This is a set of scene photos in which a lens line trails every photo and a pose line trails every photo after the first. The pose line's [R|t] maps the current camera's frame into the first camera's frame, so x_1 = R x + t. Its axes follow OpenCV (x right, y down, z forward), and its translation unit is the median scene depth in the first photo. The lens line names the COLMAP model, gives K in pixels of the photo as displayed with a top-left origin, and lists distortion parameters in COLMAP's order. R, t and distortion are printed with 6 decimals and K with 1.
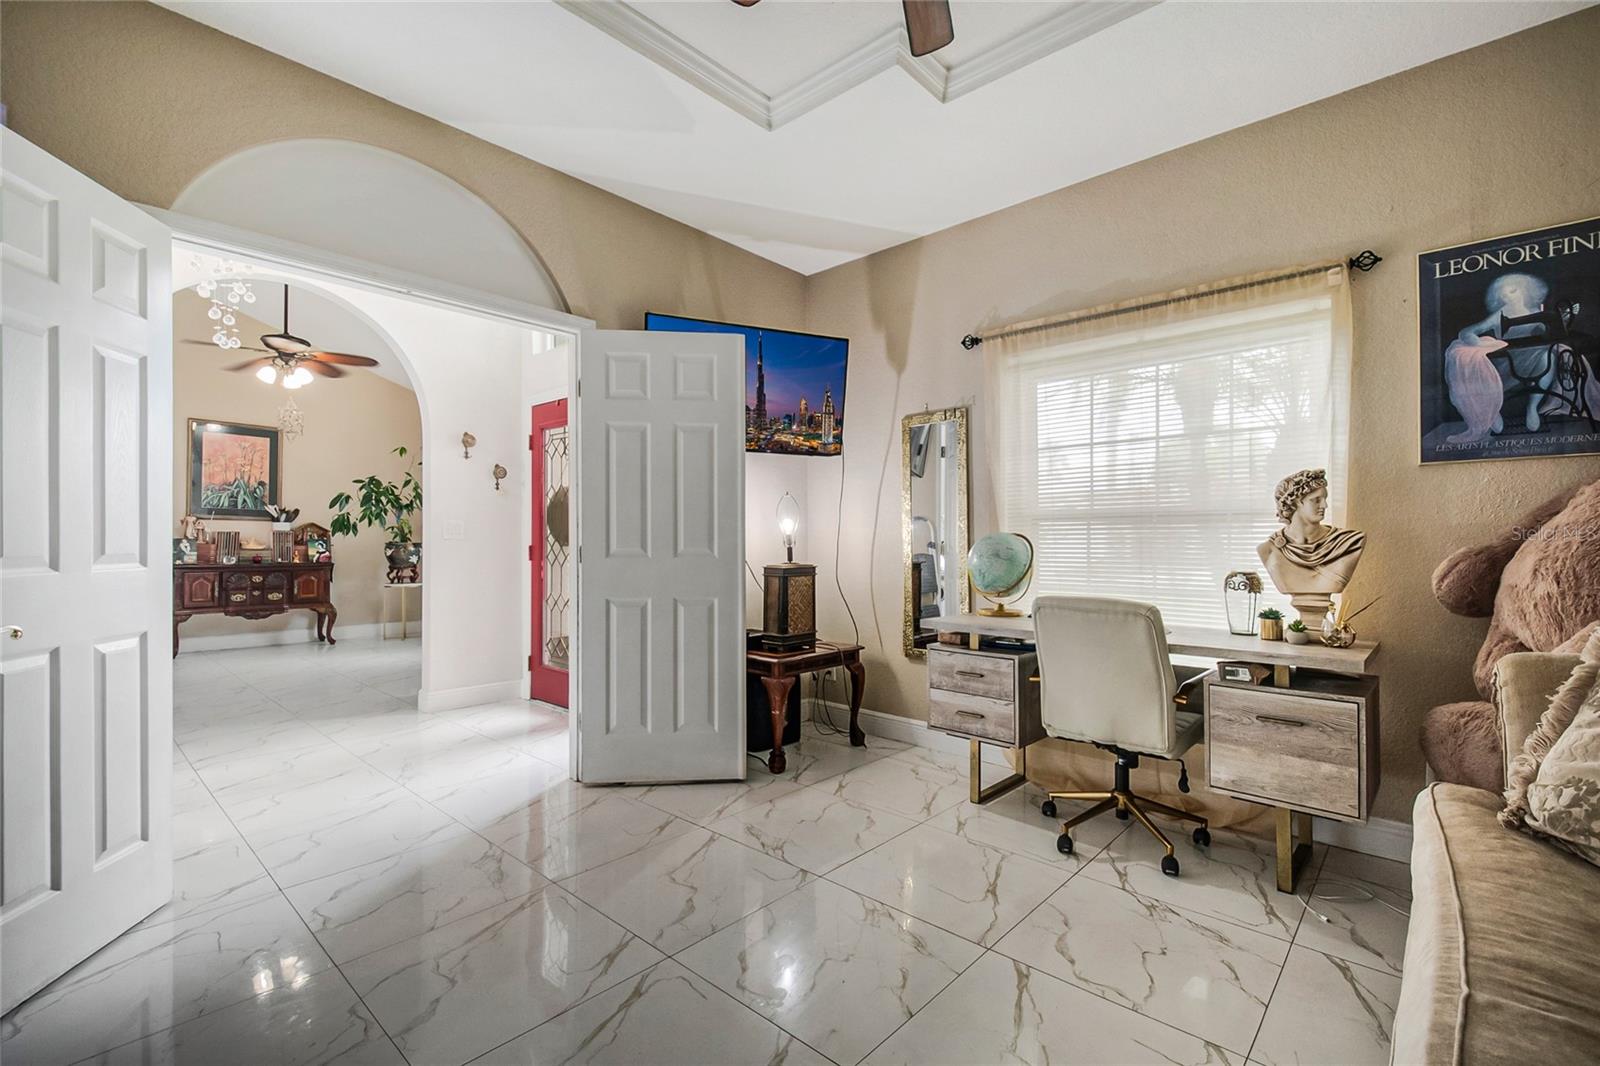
lens RADIAL K [[686.2, 0, 822.1], [0, 686.2, 546.4], [0, 0, 1]] dist [-0.008550, -0.007594]
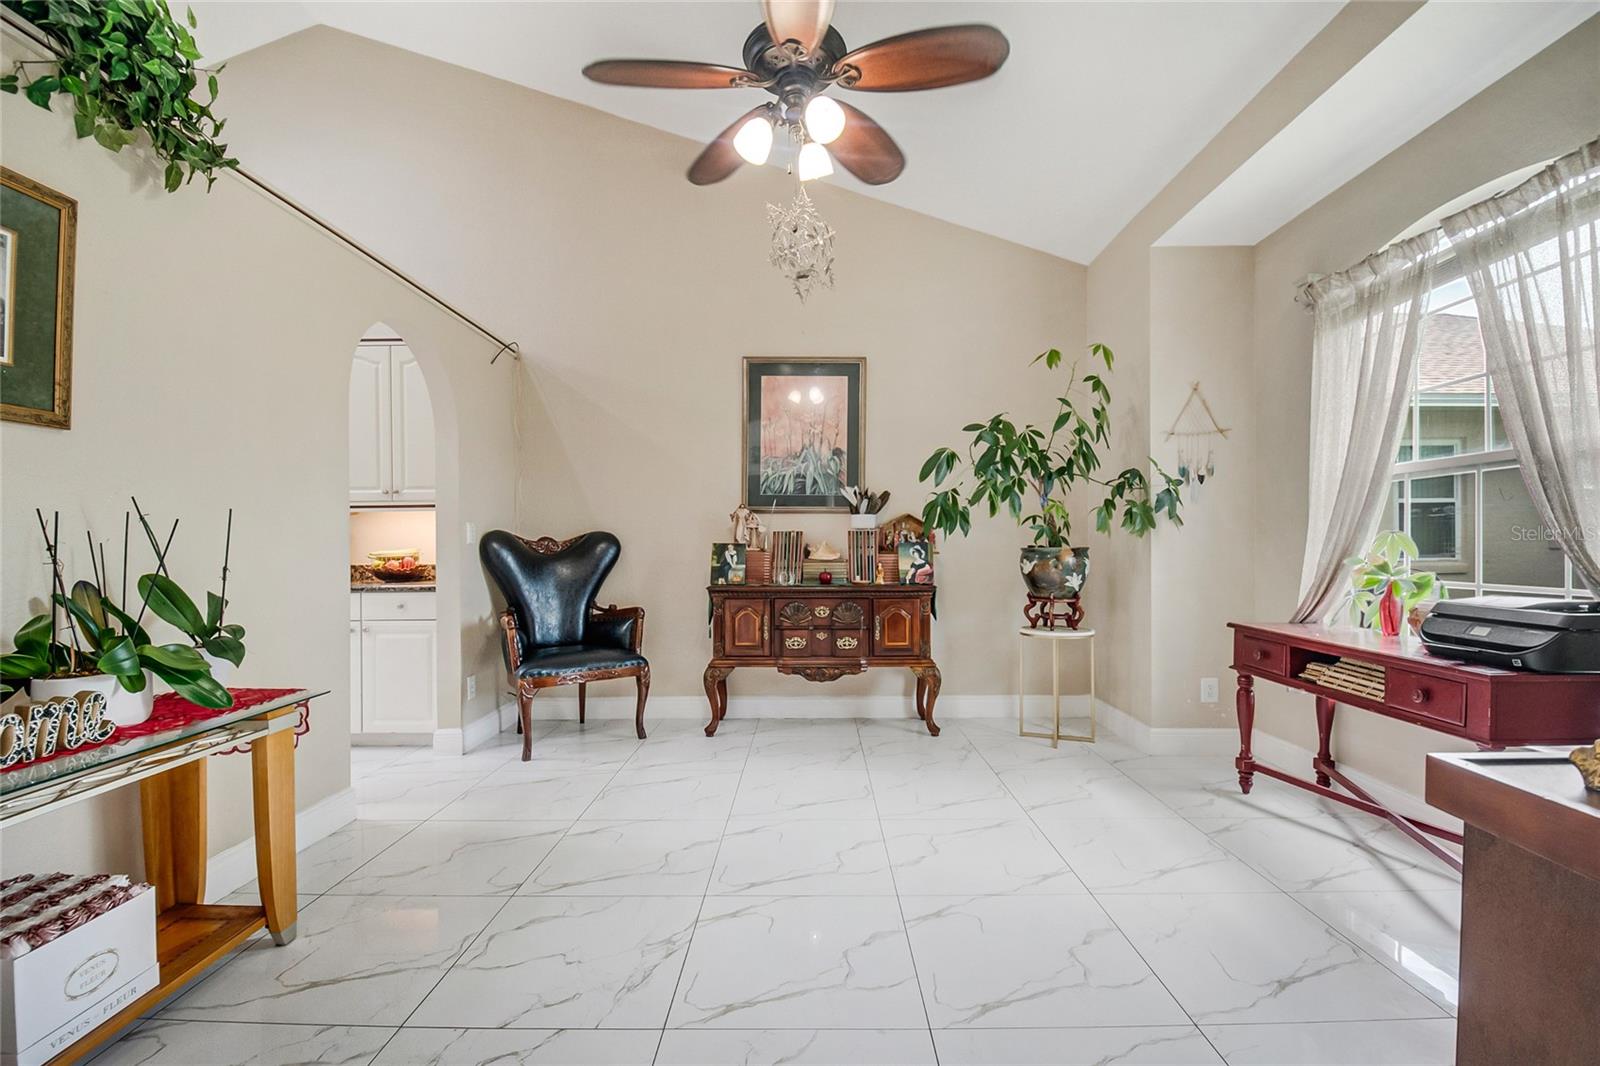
lens RADIAL K [[686.2, 0, 788.0], [0, 686.2, 547.1], [0, 0, 1]] dist [-0.008550, -0.007594]
pose [[0.620220, -0.004345, -0.784416, -0.370445], [0.003794, 0.999990, -0.002540, -0.005828], [0.784419, -0.001401, 0.620230, 0.583865]]
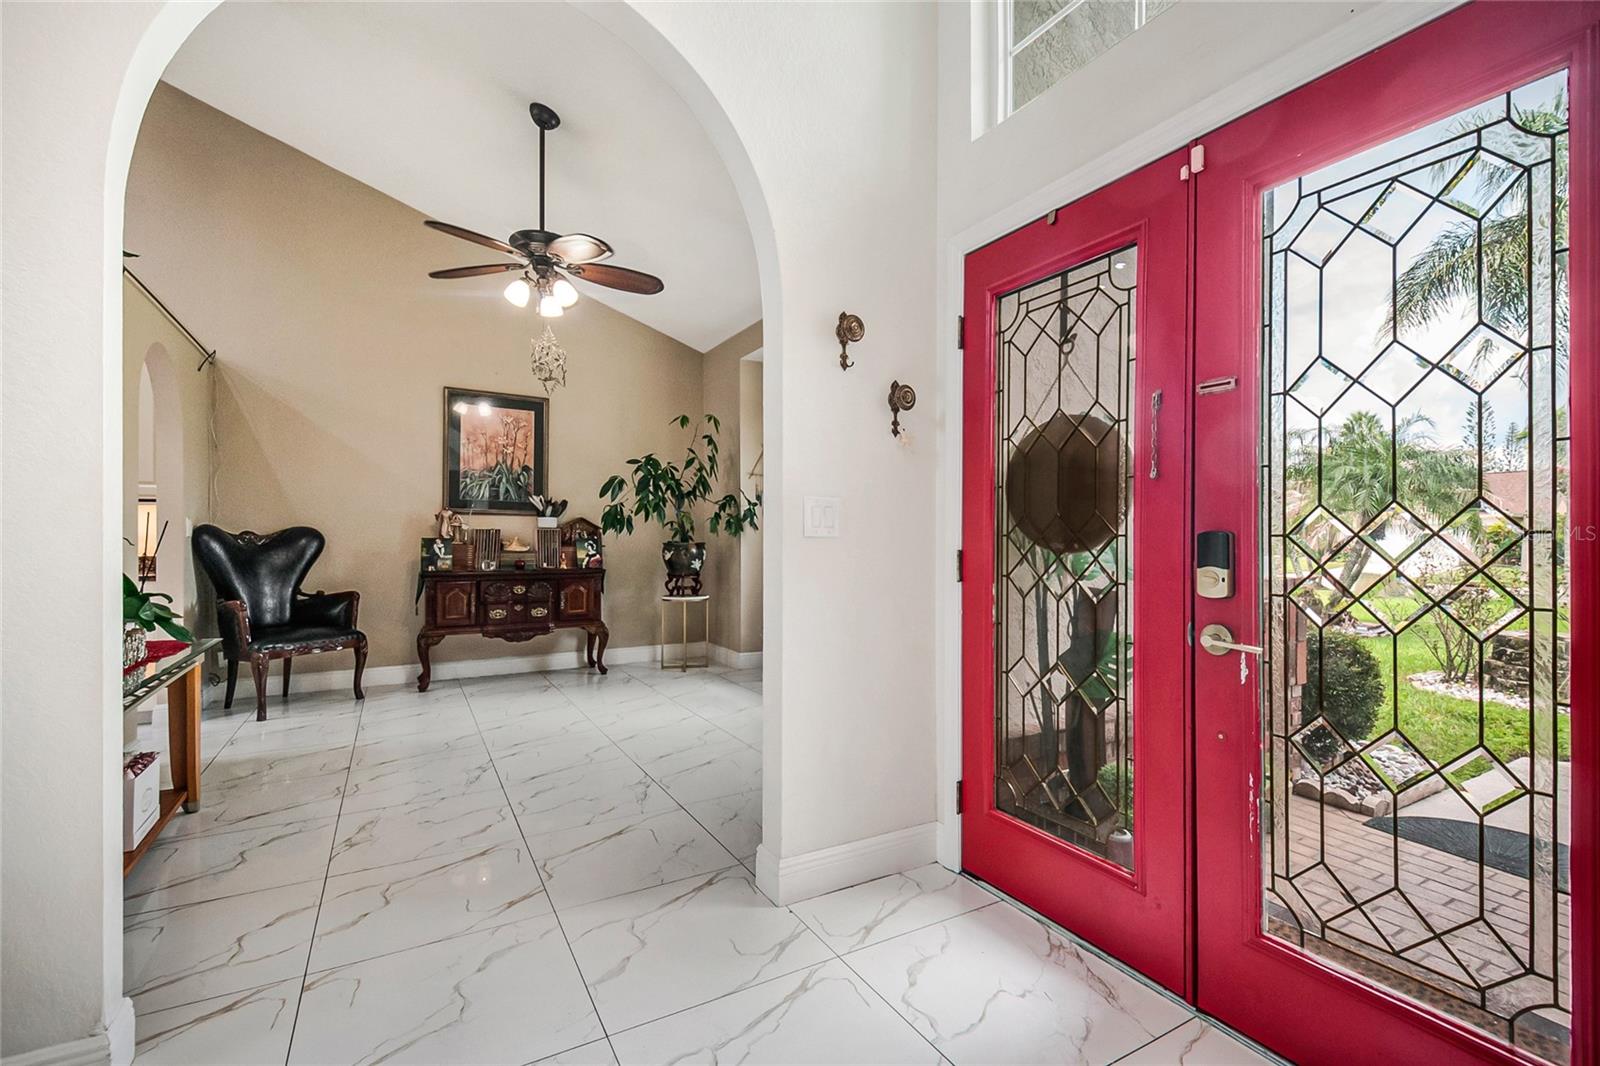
lens RADIAL K [[686.2, 0, 830.3], [0, 686.2, 547.2], [0, 0, 1]] dist [-0.008550, -0.007594]
pose [[0.953760, 0.000682, -0.300569, -0.245719], [0.000420, 0.999993, 0.003600, -0.003320], [0.300569, -0.003560, 0.953753, 0.344504]]
